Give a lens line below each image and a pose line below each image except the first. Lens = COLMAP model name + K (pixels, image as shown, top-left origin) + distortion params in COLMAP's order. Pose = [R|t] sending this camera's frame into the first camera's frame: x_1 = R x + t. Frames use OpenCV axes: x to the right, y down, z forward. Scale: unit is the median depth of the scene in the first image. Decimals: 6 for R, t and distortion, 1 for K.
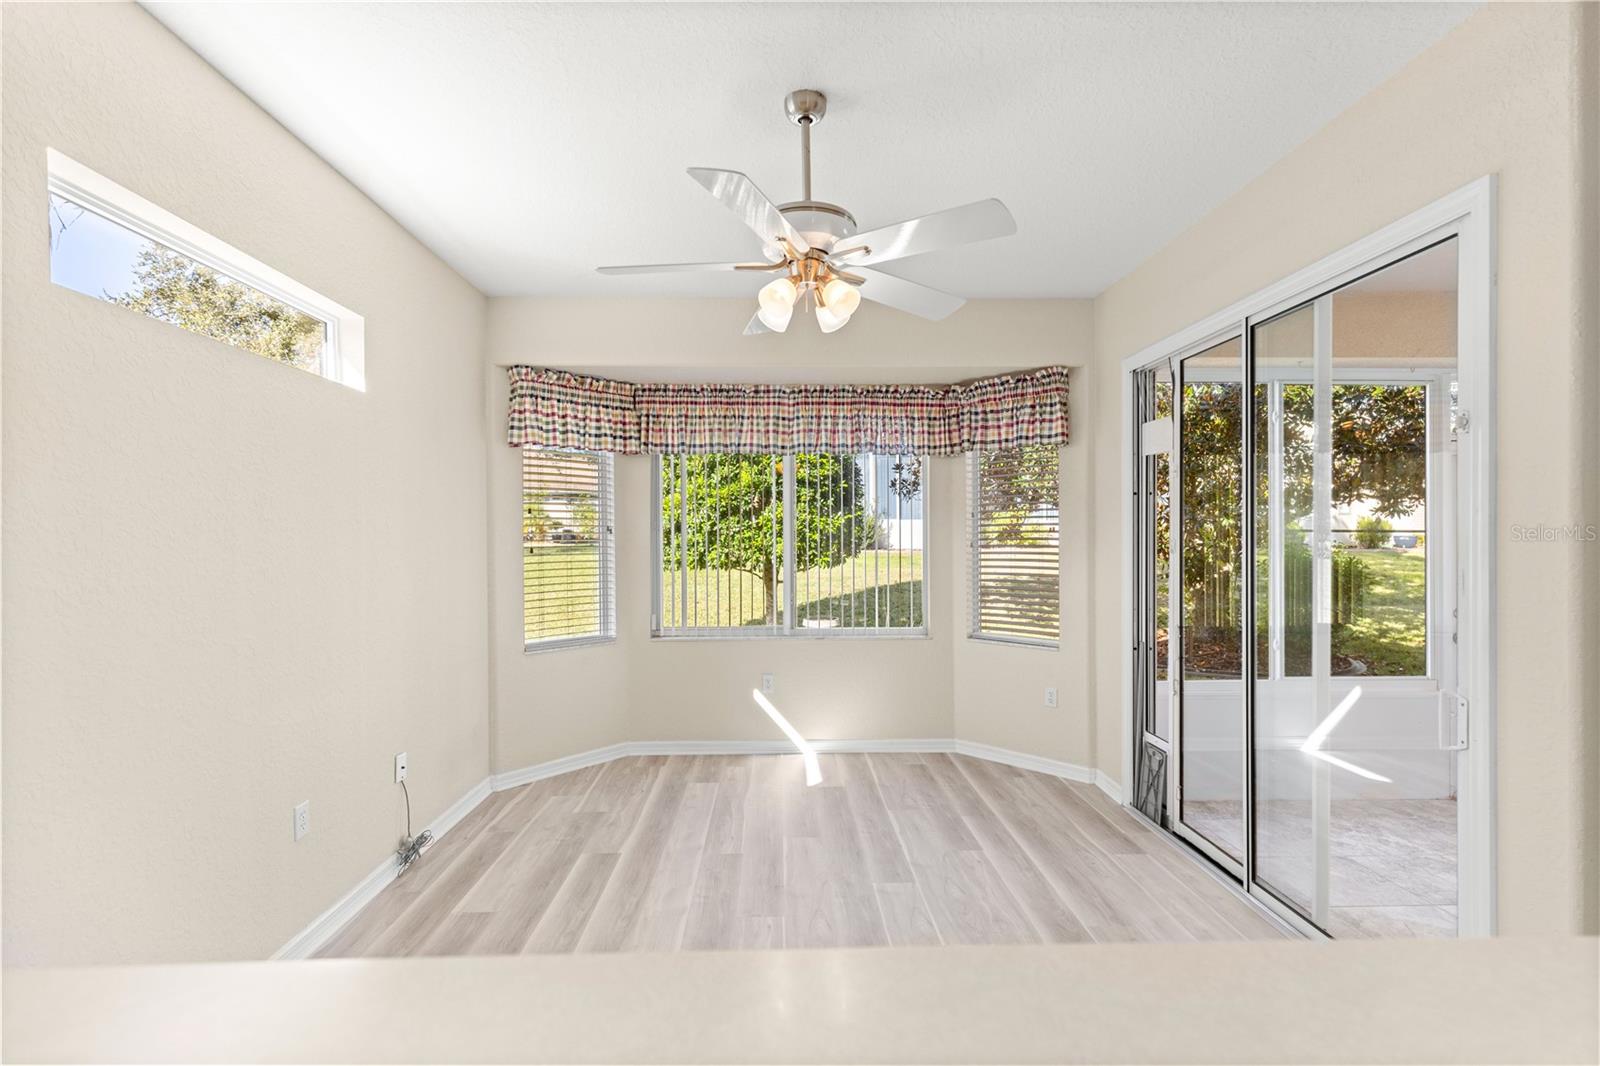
lens RADIAL K [[722.4, 0, 785.0], [0, 722.4, 540.0], [0, 0, 1]] dist [0.012967, -0.004265]
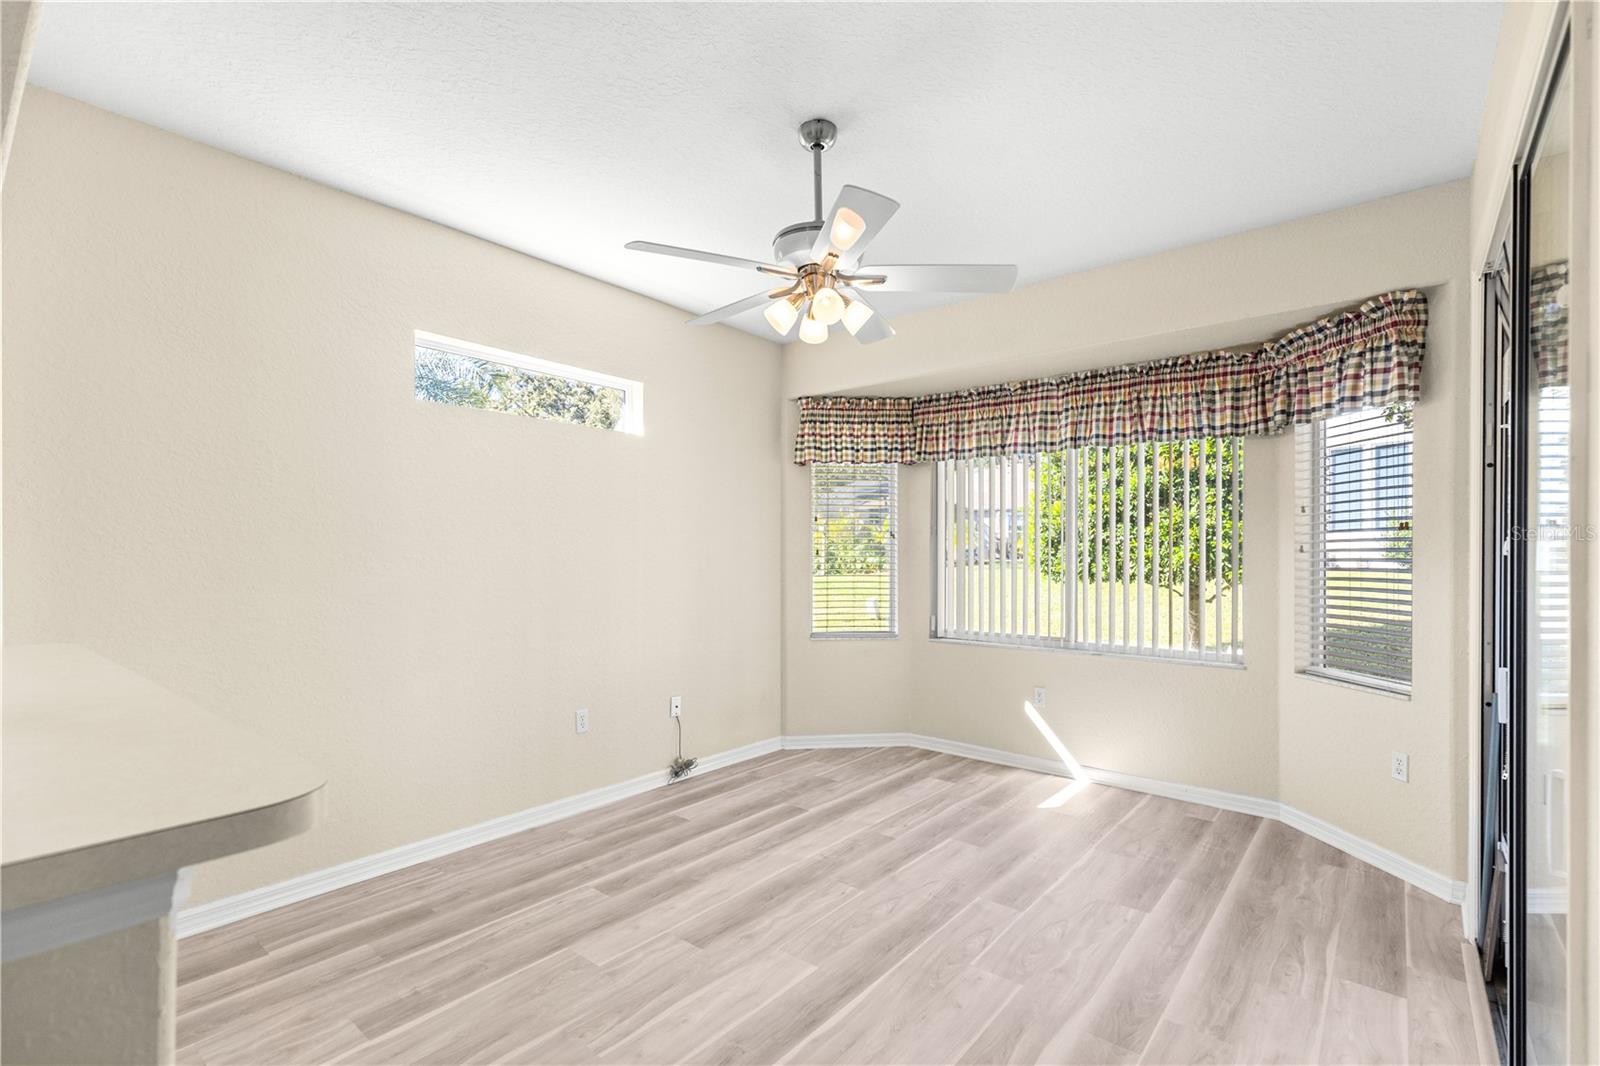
lens RADIAL K [[722.4, 0, 779.6], [0, 722.4, 556.4], [0, 0, 1]] dist [0.012967, -0.004265]
pose [[0.748914, 0.008132, -0.662618, 0.368573], [-0.009162, 0.999956, 0.001916, 0.018534], [0.662604, 0.004636, 0.748955, 0.075669]]
